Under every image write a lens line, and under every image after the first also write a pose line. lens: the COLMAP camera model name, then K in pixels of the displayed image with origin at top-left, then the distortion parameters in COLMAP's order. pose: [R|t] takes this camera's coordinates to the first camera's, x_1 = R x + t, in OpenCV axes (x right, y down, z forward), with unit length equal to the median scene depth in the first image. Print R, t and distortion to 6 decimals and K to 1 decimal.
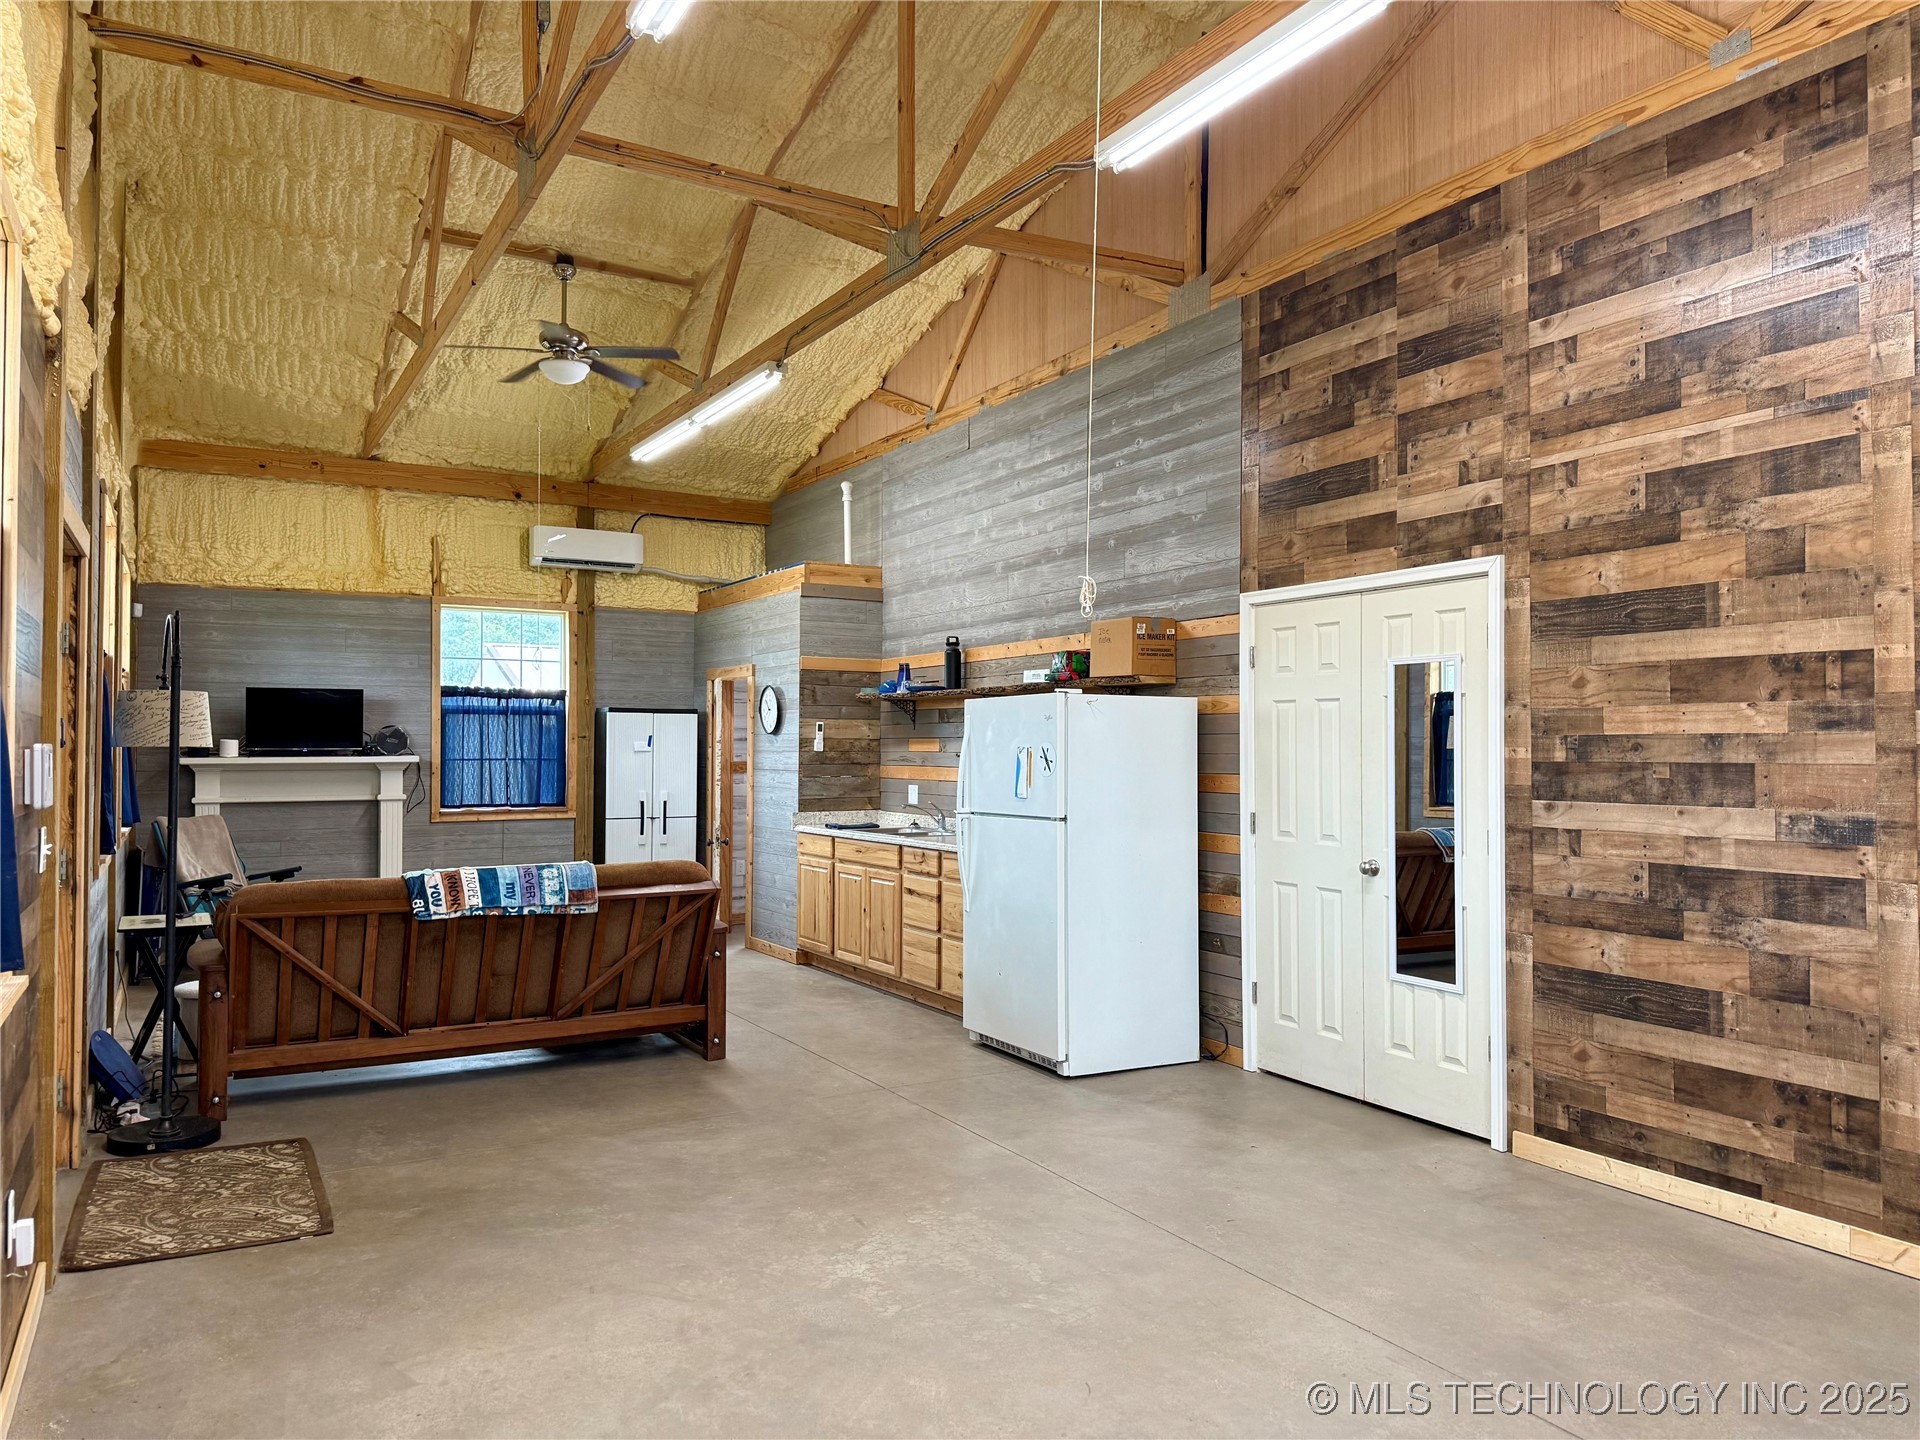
lens RADIAL K [[1341.0, 0, 959.5], [0, 1341.0, 725.0], [0, 0, 1]] dist [0.090185, -0.120636]
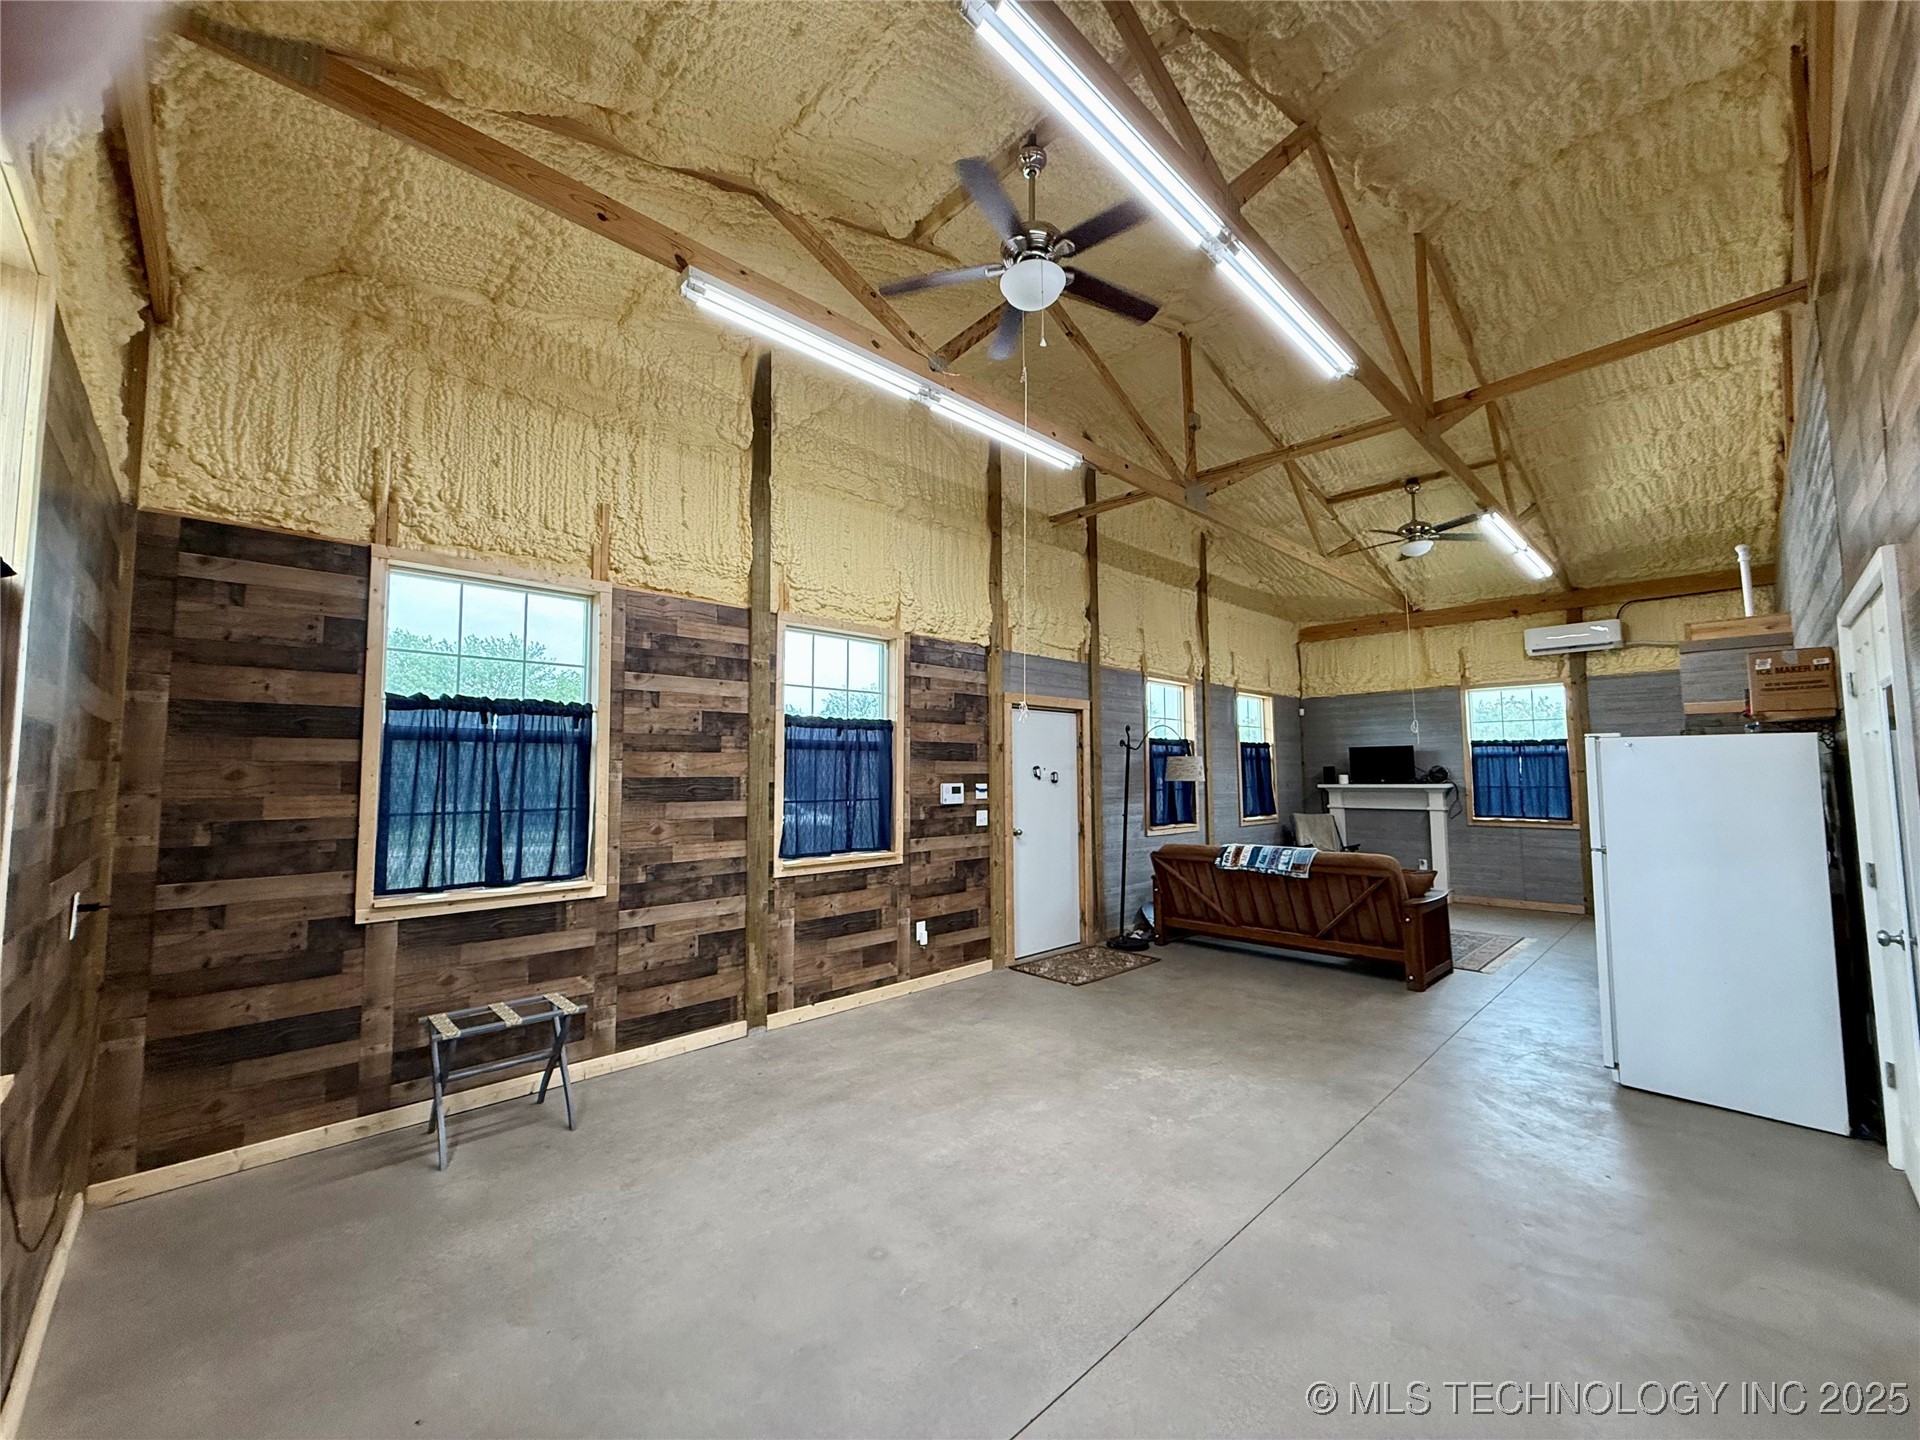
lens RADIAL K [[760.2, 0, 955.3], [0, 760.2, 719.0], [0, 0, 1]] dist [-0.000068, 0.000384]
pose [[0.250036, -0.073727, -0.965425, 0.458934], [0.020267, 0.997277, -0.070910, -0.003922], [0.968024, -0.001837, 0.250850, 0.254179]]
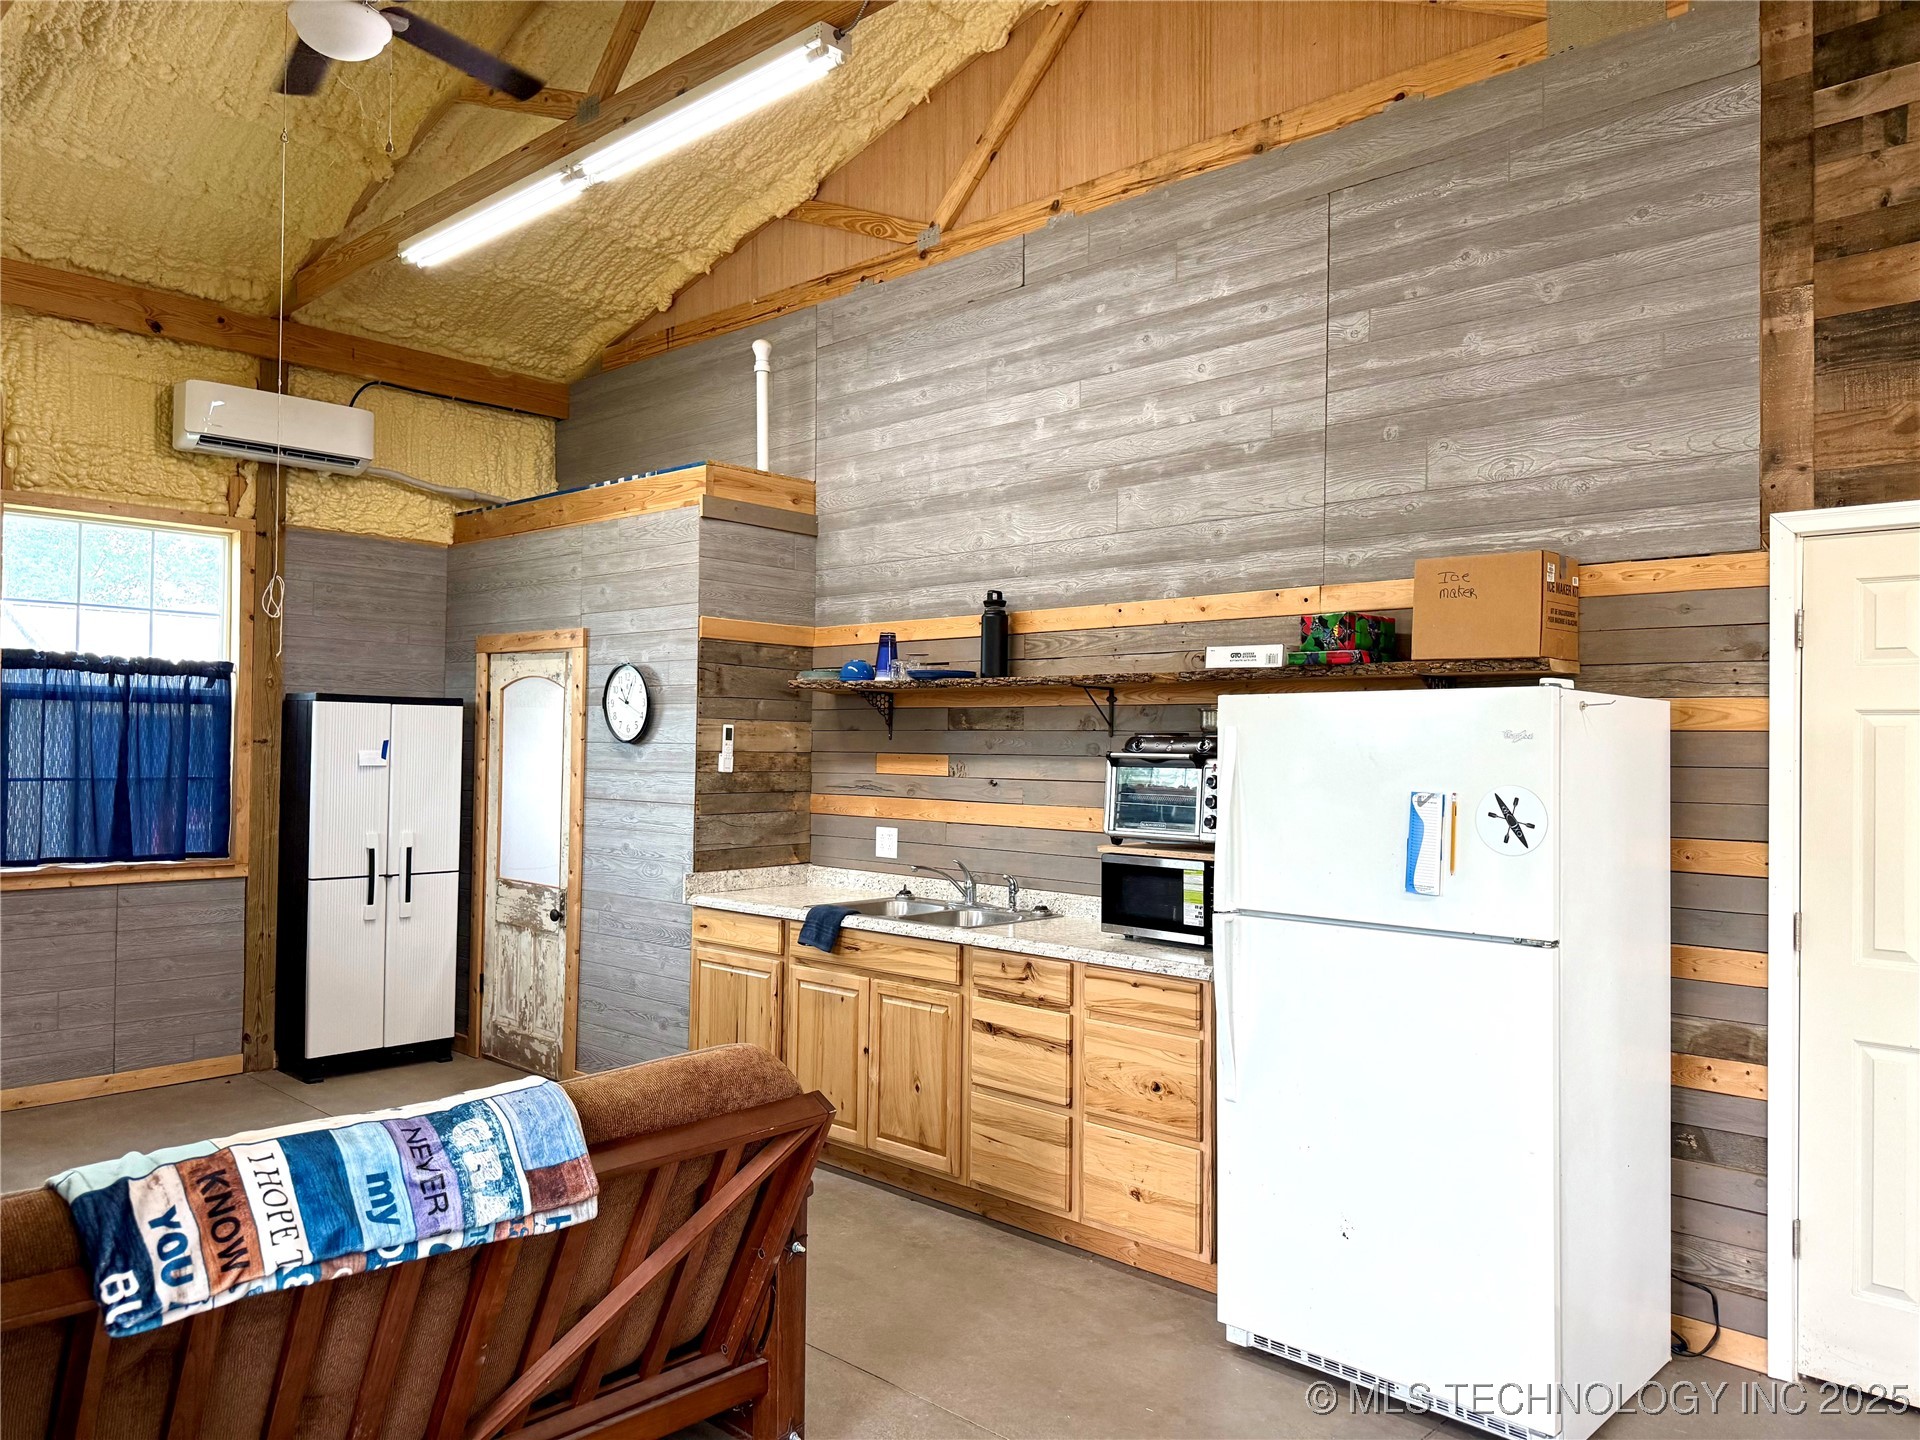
lens RADIAL K [[1363.4, 0, 960.0], [0, 1363.4, 720.0], [0, 0, 1]] dist [0.092071, -0.135208]
pose [[0.958575, 0.013898, 0.284500, -0.225457], [-0.014536, 0.999894, 0.000132, -0.007452], [-0.284468, -0.004263, 0.958676, 0.463744]]
